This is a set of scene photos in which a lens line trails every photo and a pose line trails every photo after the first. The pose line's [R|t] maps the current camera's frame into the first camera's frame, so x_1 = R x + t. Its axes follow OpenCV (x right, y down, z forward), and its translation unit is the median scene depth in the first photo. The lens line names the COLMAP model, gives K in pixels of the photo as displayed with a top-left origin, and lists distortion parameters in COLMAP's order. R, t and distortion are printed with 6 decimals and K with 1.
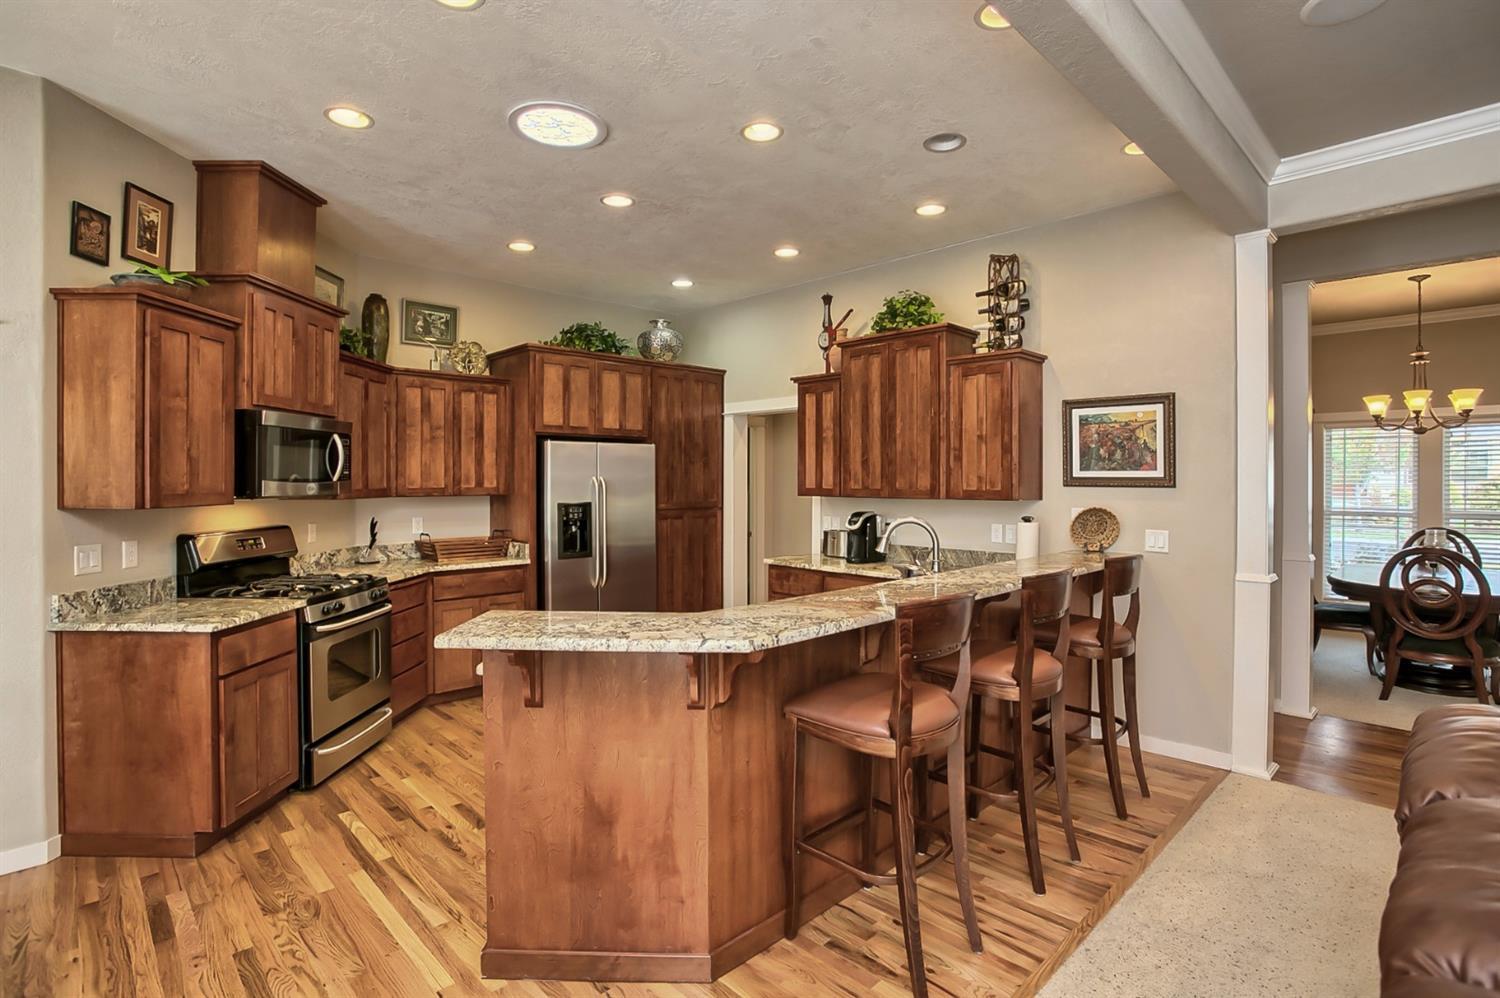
lens RADIAL K [[726.0, 0, 748.5], [0, 726.0, 490.1], [0, 0, 1]] dist [-0.026304, 0.001057]
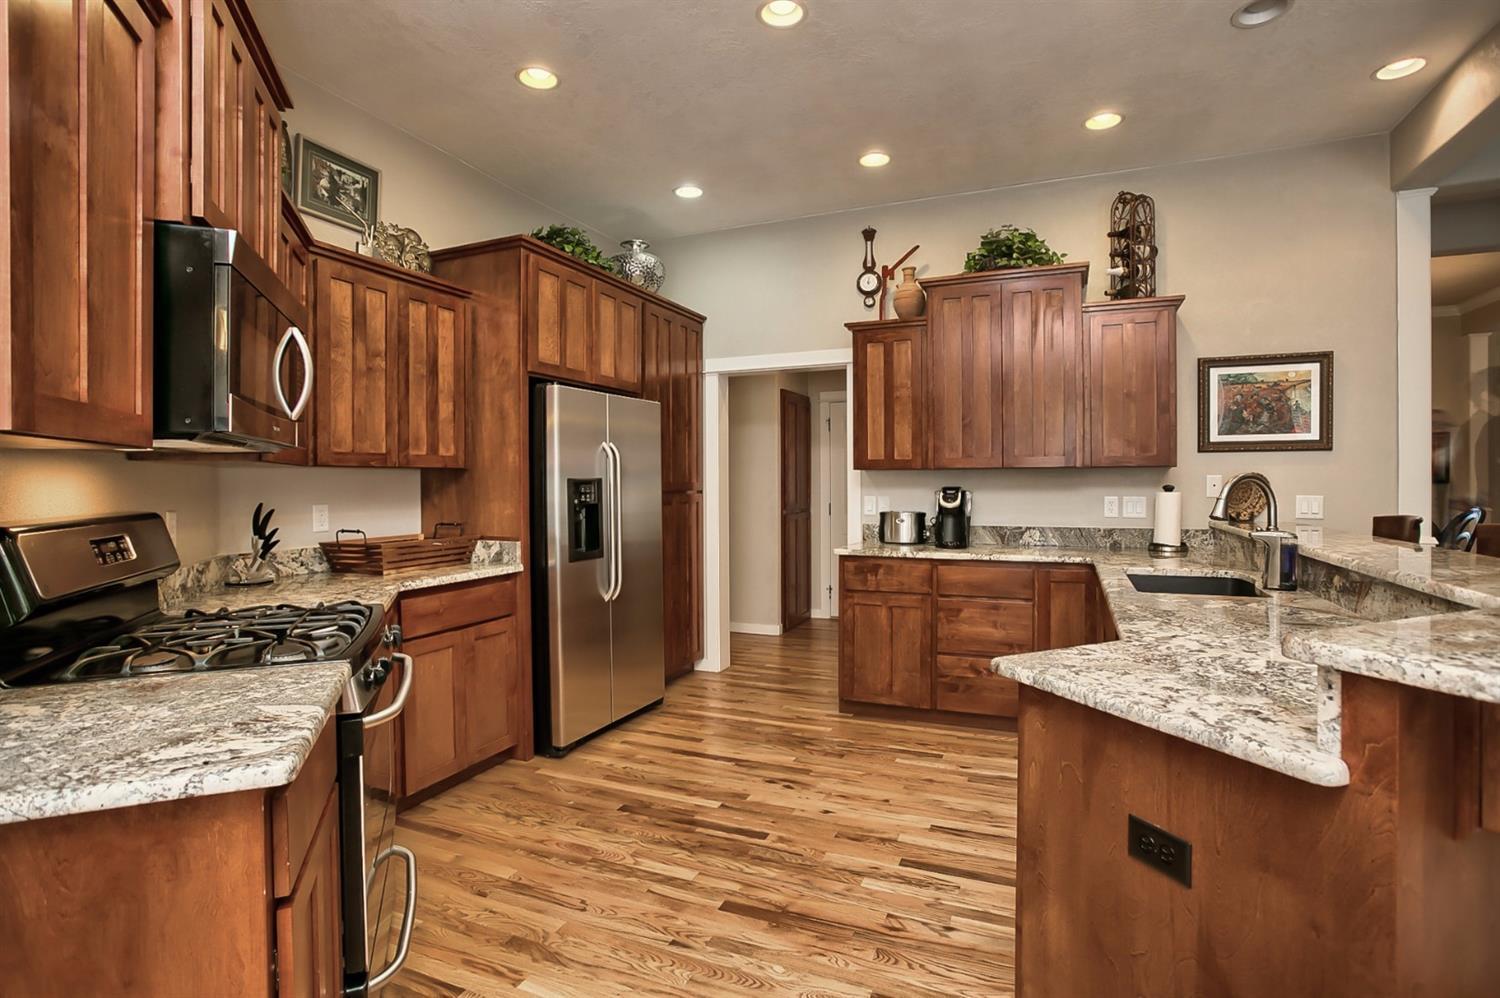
lens RADIAL K [[726.0, 0, 756.1], [0, 726.0, 488.3], [0, 0, 1]] dist [-0.026304, 0.001057]
pose [[0.922118, -0.009325, 0.386797, -0.378715], [0.010939, 0.999938, -0.001972, 0.031636], [-0.386754, 0.006050, 0.922163, 0.328210]]
